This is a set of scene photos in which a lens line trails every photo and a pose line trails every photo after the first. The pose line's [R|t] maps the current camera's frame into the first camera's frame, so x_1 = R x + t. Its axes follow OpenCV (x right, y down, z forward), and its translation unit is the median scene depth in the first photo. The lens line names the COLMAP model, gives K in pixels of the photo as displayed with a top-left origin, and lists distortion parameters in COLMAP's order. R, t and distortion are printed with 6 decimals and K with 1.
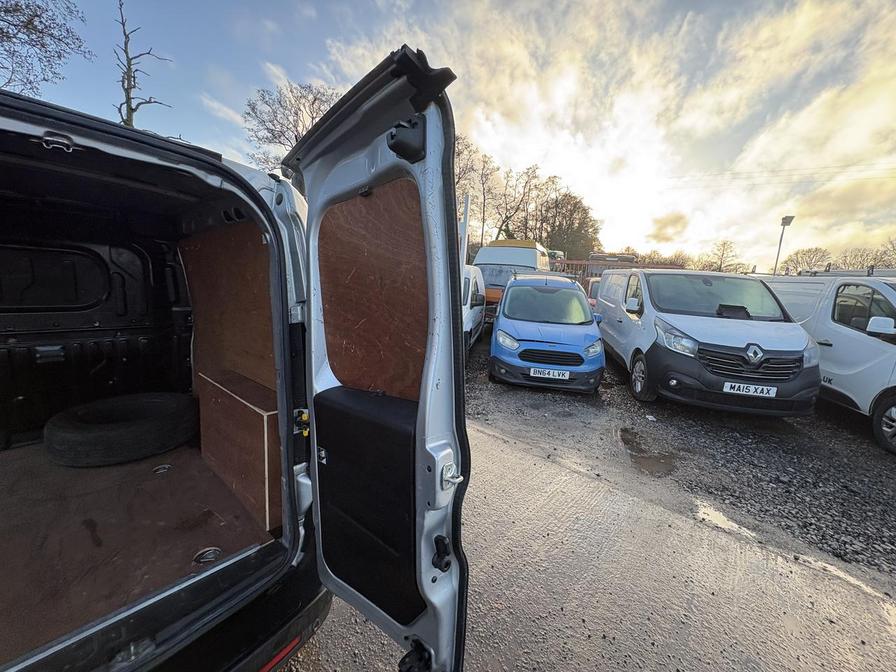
lens RADIAL K [[355.8, 0, 448.0], [0, 355.8, 335.4], [0, 0, 1]] dist [0.001702, -0.000146]
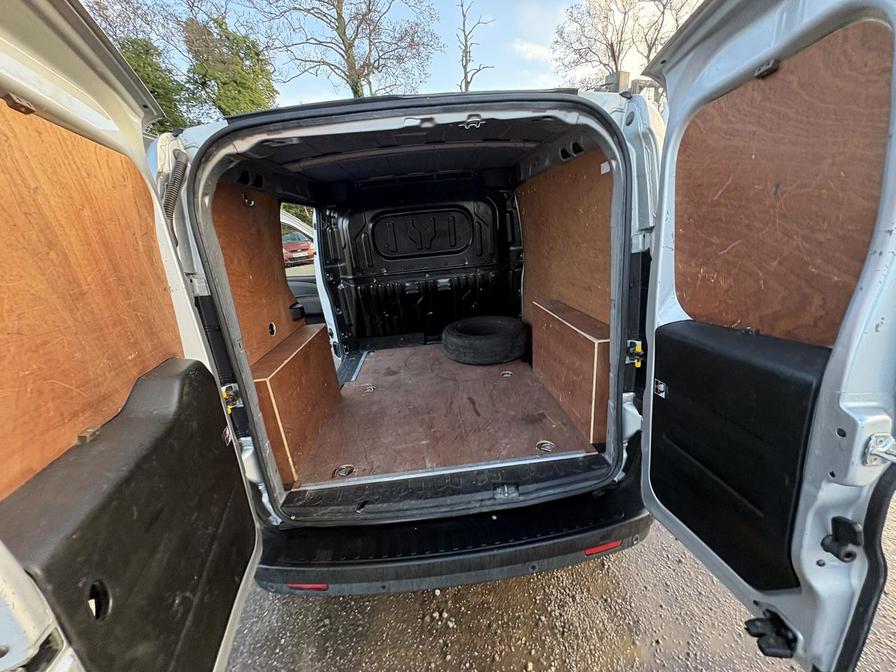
lens RADIAL K [[357.1, 0, 447.6], [0, 357.1, 334.7], [0, 0, 1]] dist [0.002189, 0.000142]
pose [[0.710964, 0.107307, -0.694993, -0.091810], [0.015754, 0.985611, 0.168295, 0.014022], [0.703052, -0.130601, 0.699044, -0.073184]]
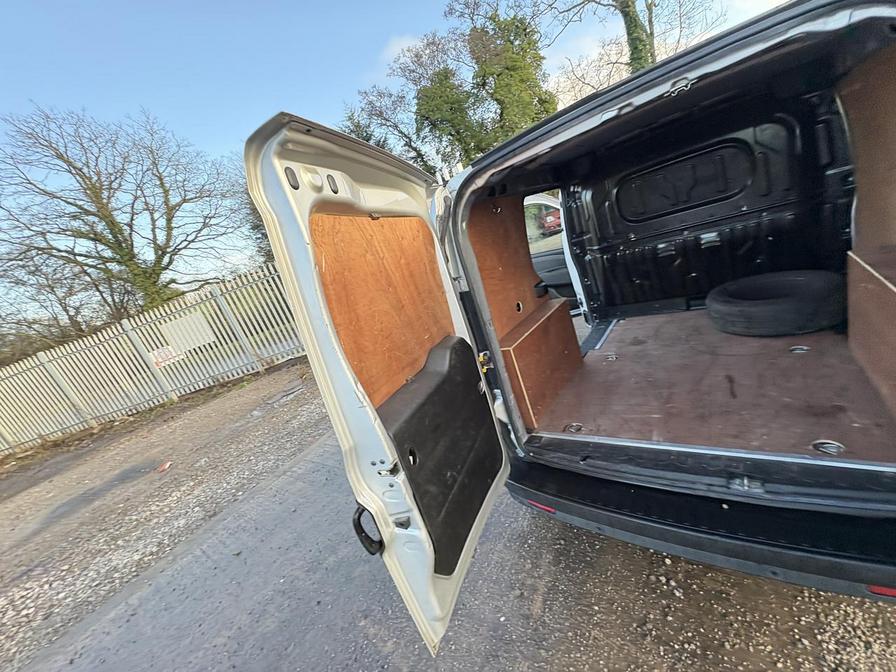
lens RADIAL K [[355.8, 0, 448.0], [0, 355.8, 335.4], [0, 0, 1]] dist [0.001702, -0.000146]
pose [[0.072365, 0.192406, -0.978644, 0.153378], [0.177376, 0.963092, 0.202464, -0.064321], [0.981479, -0.188239, 0.035566, -0.003254]]
